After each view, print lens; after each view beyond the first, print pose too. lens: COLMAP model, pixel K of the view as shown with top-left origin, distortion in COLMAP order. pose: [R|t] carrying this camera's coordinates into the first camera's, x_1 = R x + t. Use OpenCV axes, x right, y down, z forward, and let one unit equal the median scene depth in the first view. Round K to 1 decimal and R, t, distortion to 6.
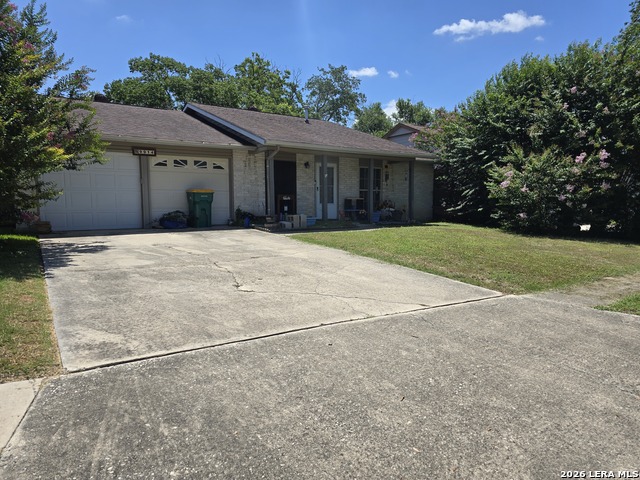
lens RADIAL K [[423.5, 0, 325.2], [0, 423.5, 244.4], [0, 0, 1]] dist [0.043732, -0.010689]
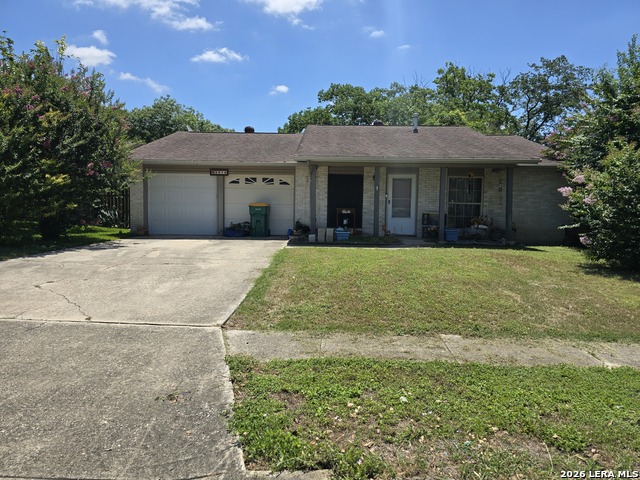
lens RADIAL K [[423.5, 0, 323.4], [0, 423.5, 237.1], [0, 0, 1]] dist [0.043732, -0.010689]
pose [[0.824009, 0.045888, -0.564715, 0.413355], [-0.071665, 0.997151, -0.023543, -0.021871], [0.562026, 0.059871, 0.824950, 0.151206]]
